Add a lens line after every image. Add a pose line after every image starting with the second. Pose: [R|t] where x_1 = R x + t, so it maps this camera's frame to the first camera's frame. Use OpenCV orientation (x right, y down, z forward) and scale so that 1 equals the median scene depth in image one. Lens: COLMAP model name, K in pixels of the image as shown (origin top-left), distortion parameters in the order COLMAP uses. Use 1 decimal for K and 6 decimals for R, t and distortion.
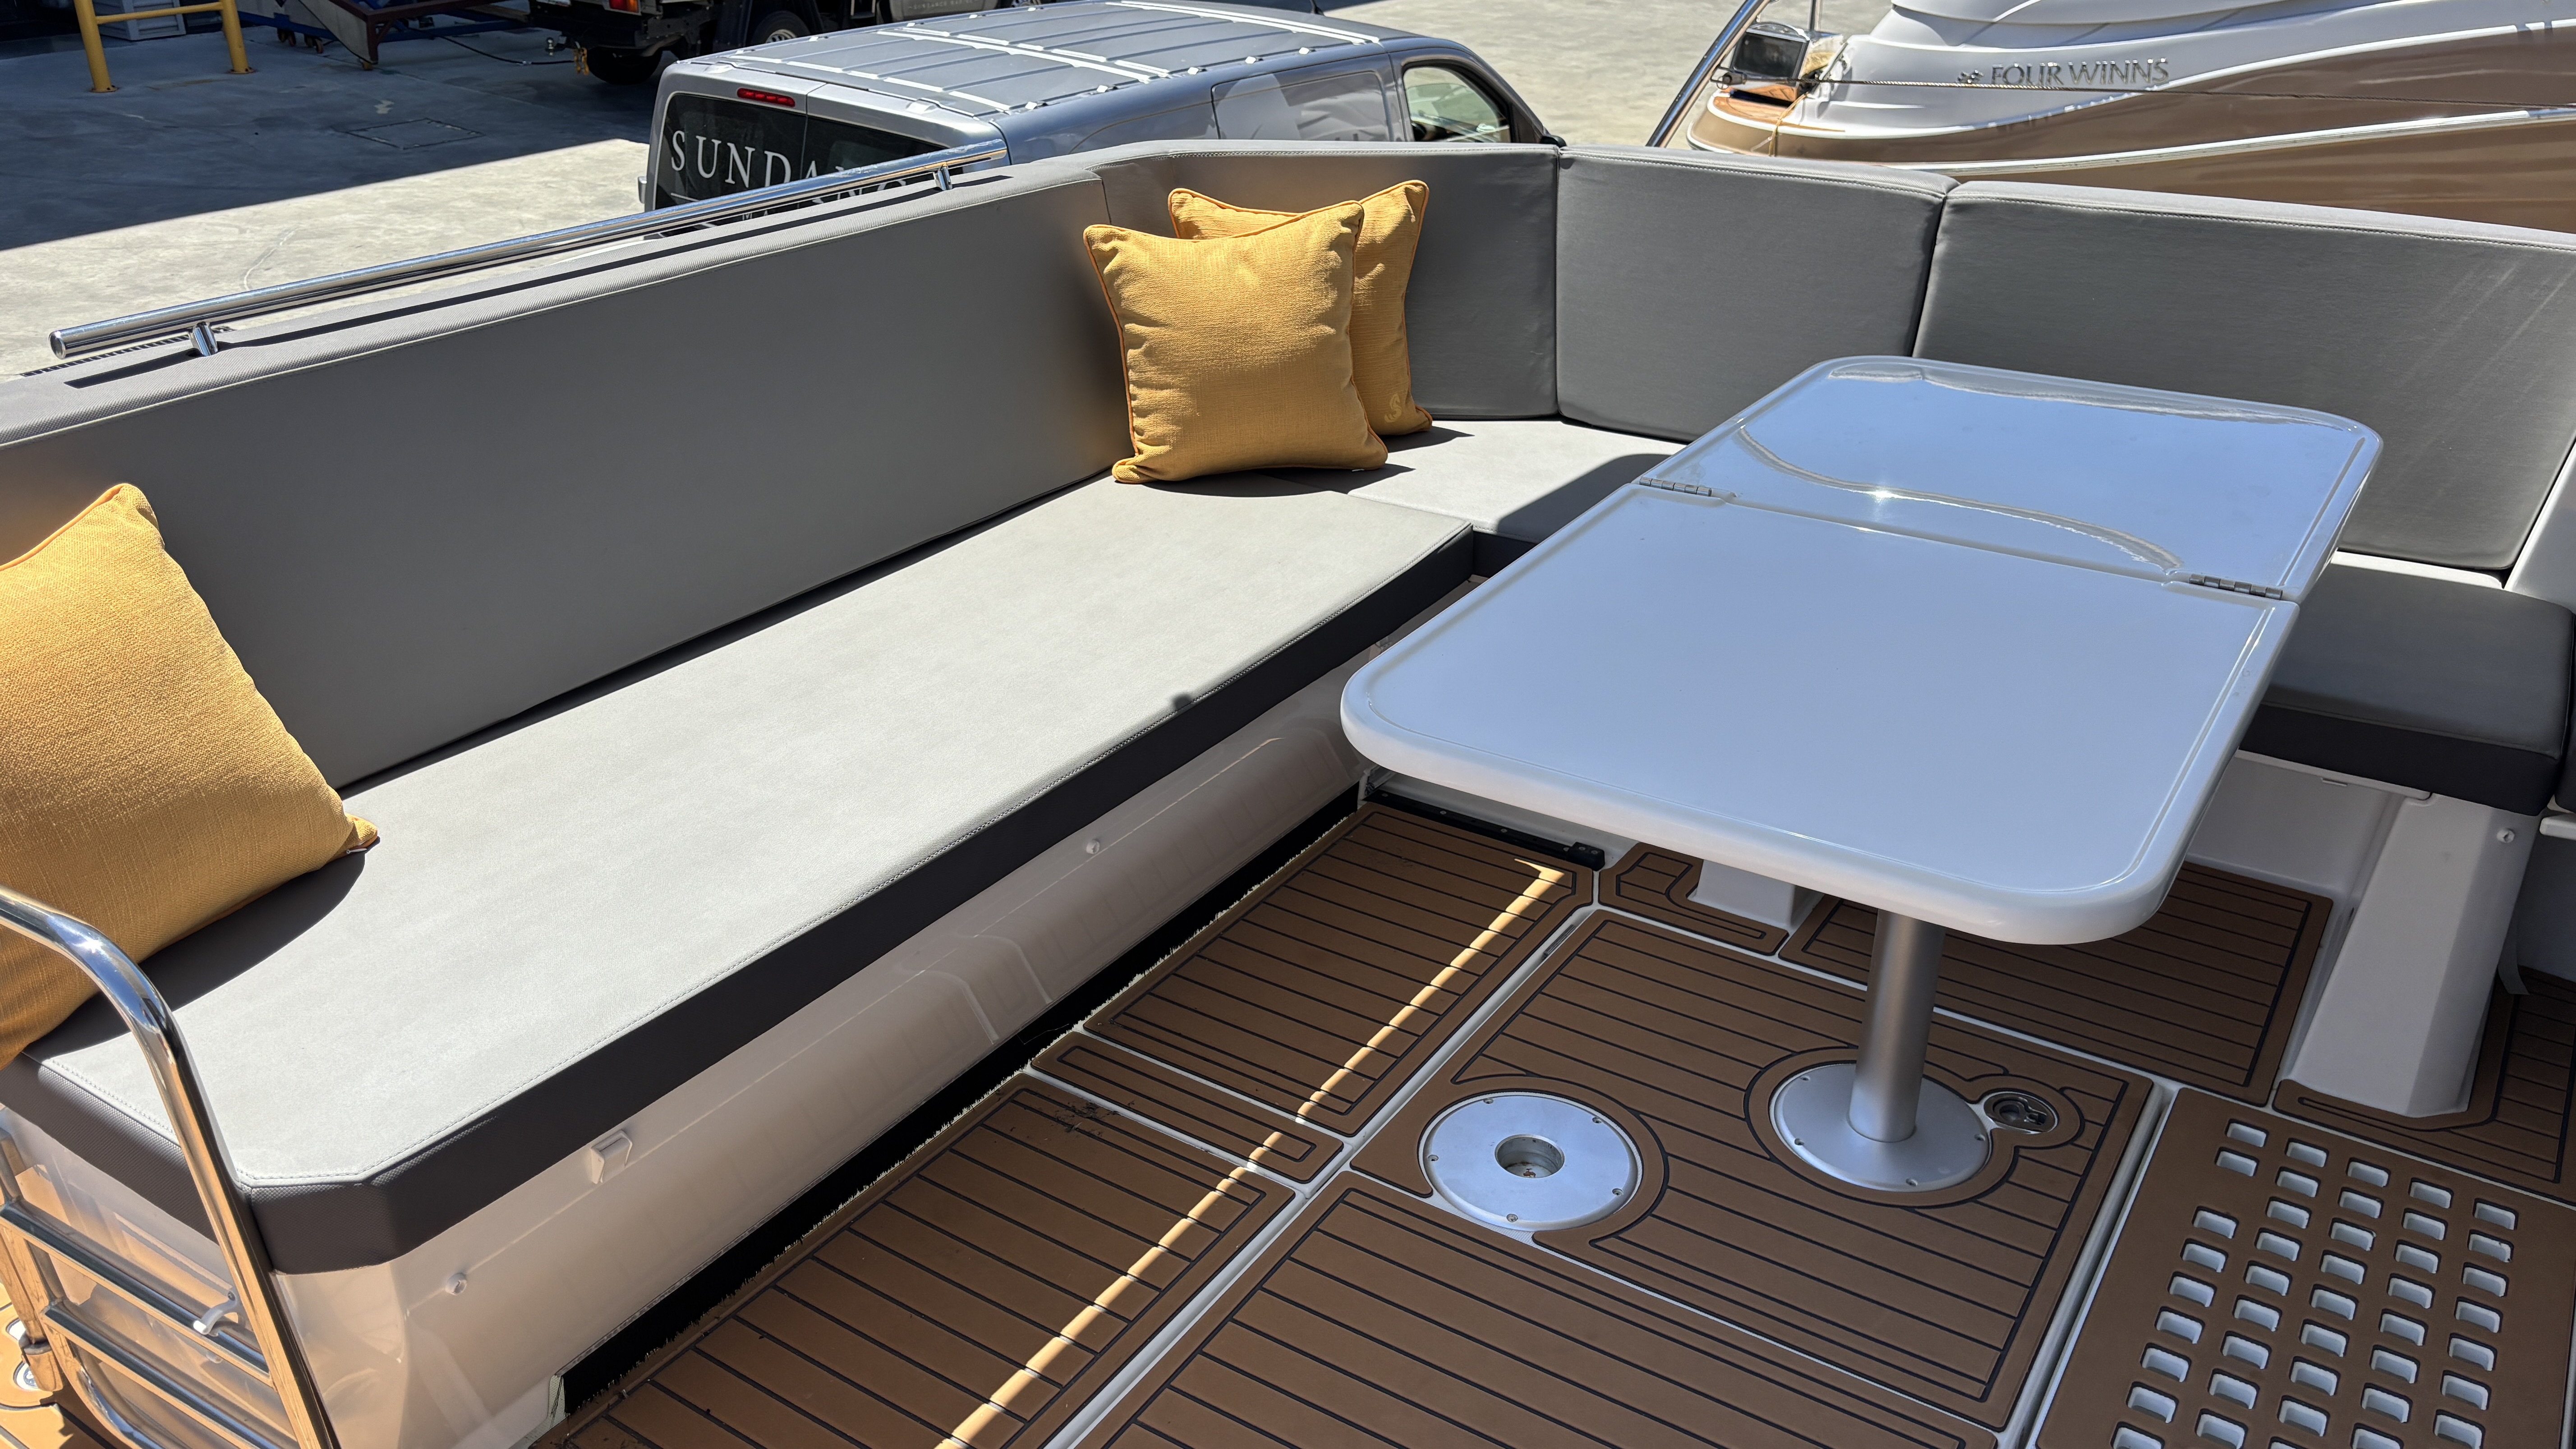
lens RADIAL K [[1962.0, 0, 1284.3], [0, 1962.0, 732.1], [0, 0, 1]] dist [0.055695, -0.051830]
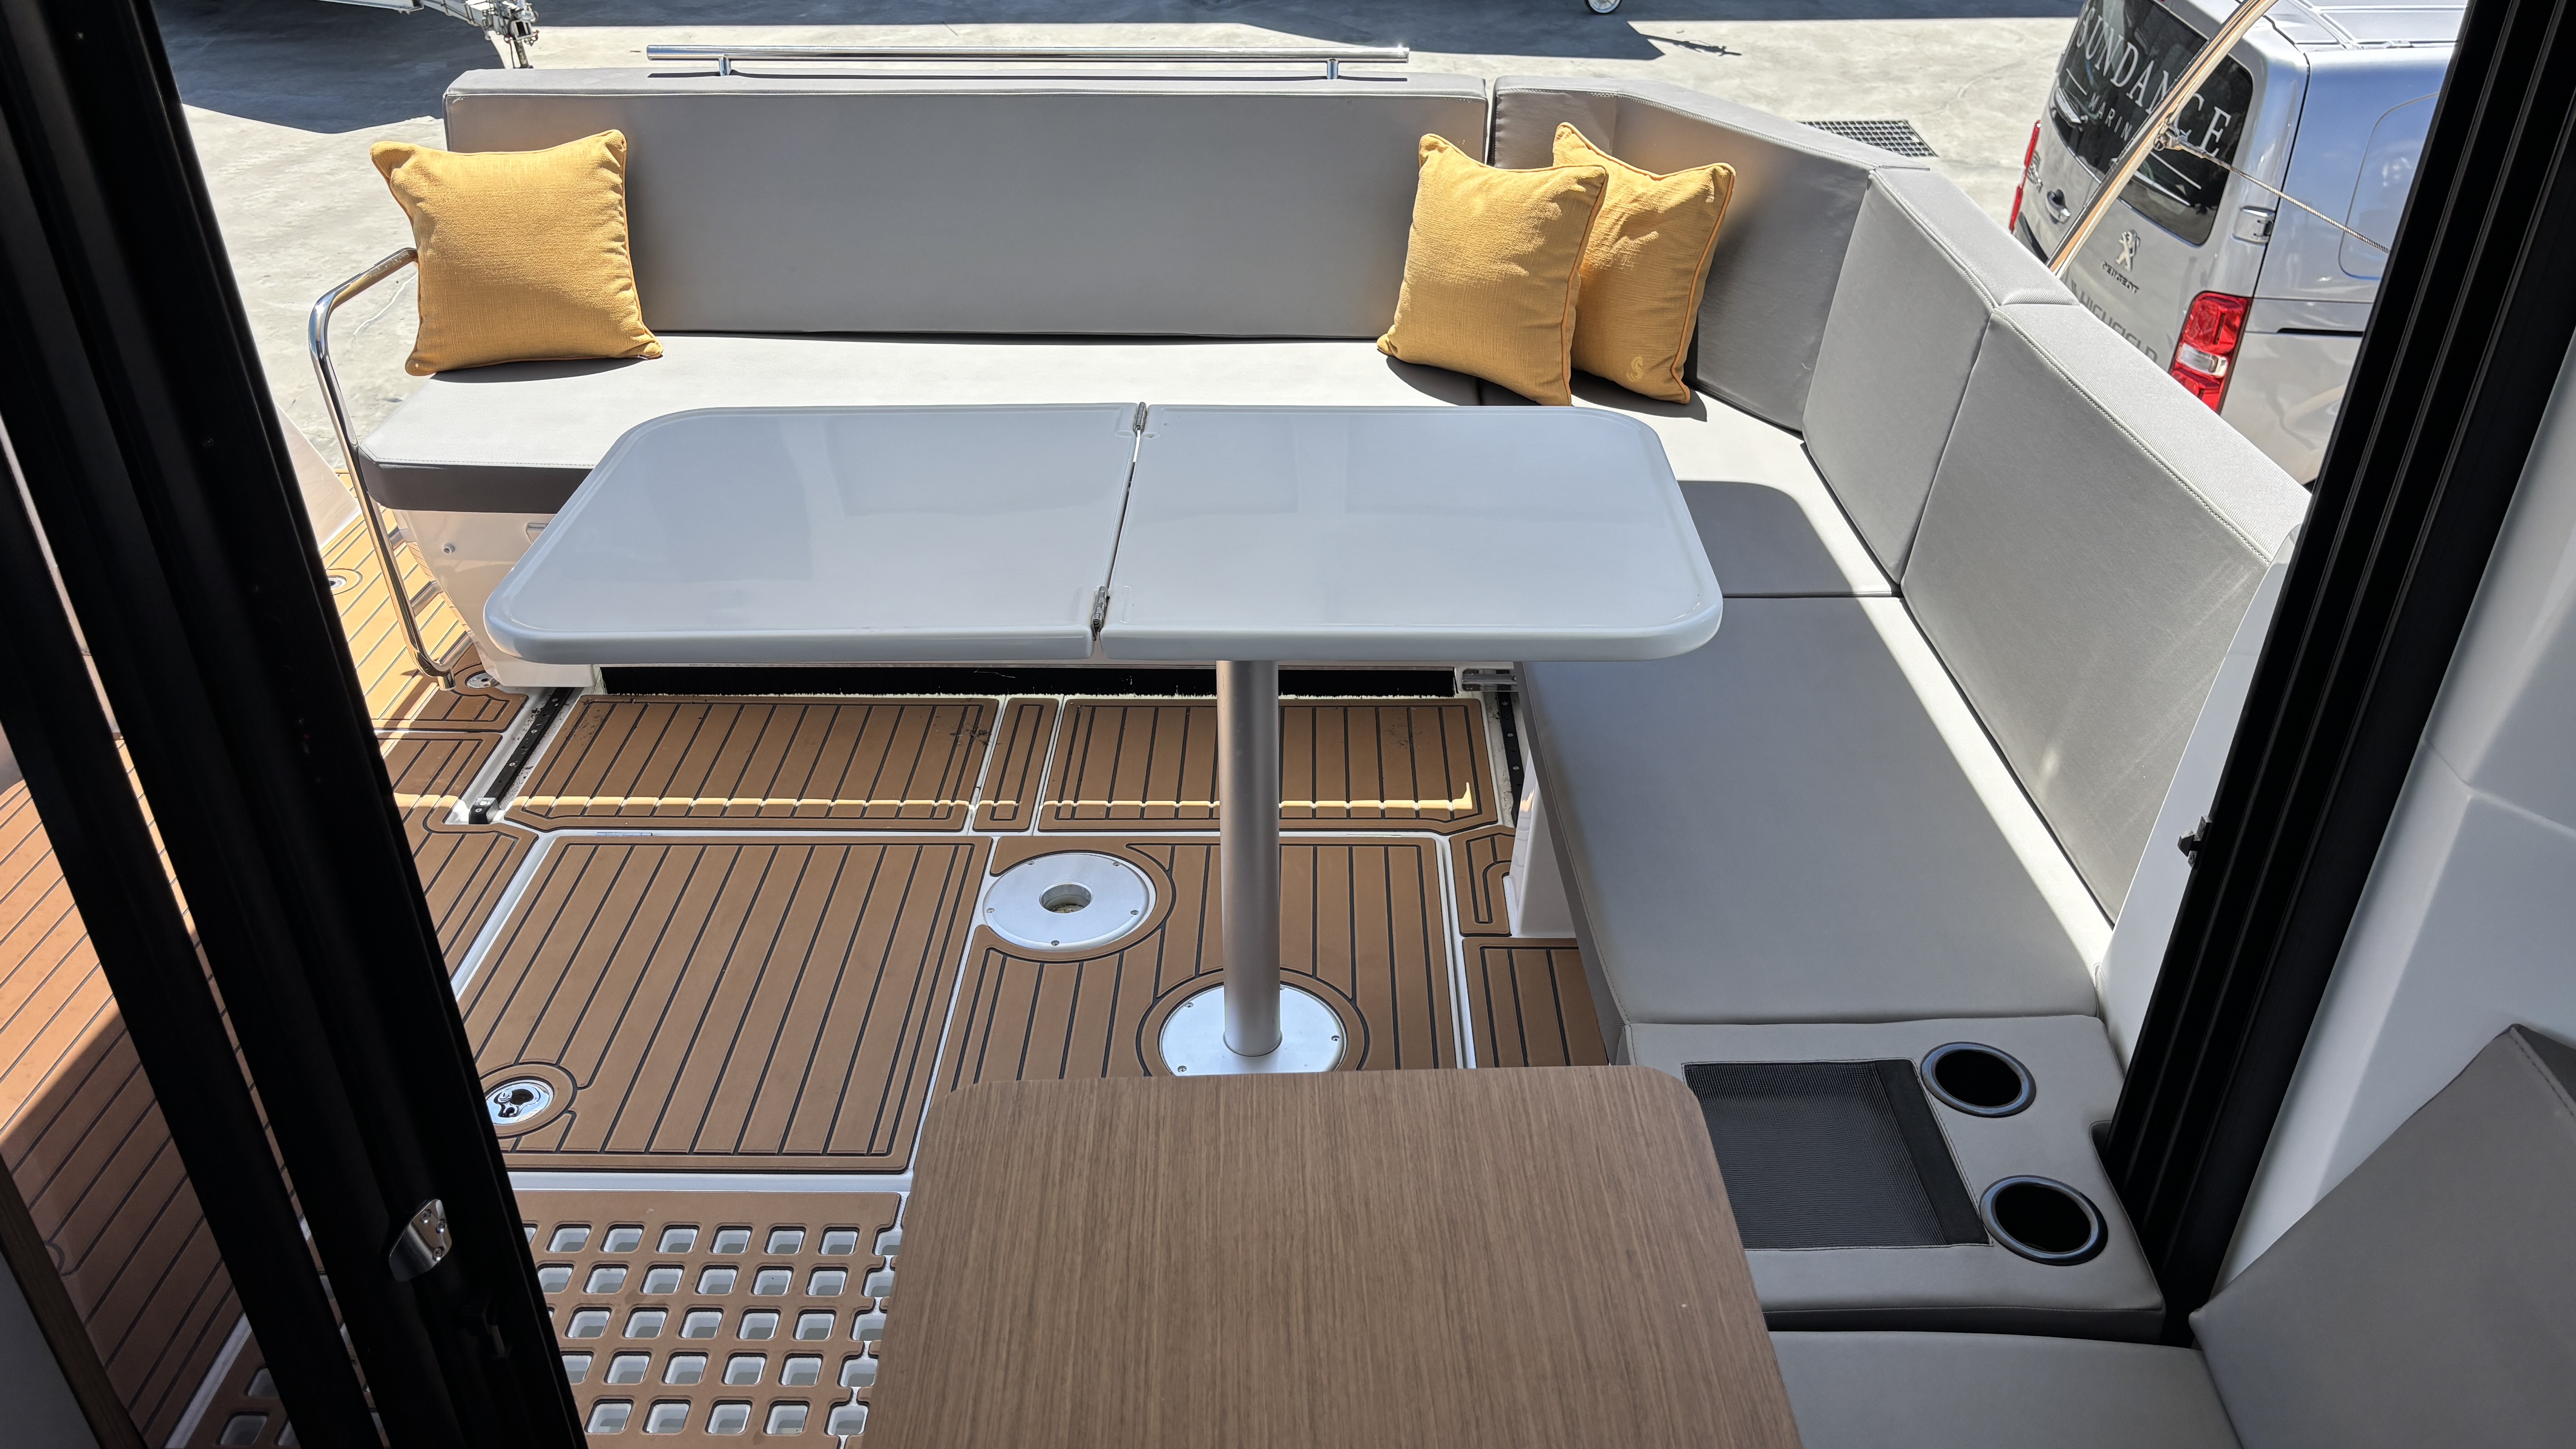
lens RADIAL K [[1962.0, 0, 1273.3], [0, 1962.0, 723.8], [0, 0, 1]] dist [0.055695, -0.051830]
pose [[0.542647, 0.424655, -0.724709, 0.859024], [-0.367470, 0.895863, 0.249792, -0.202057], [0.755315, 0.130760, 0.642185, 0.216908]]
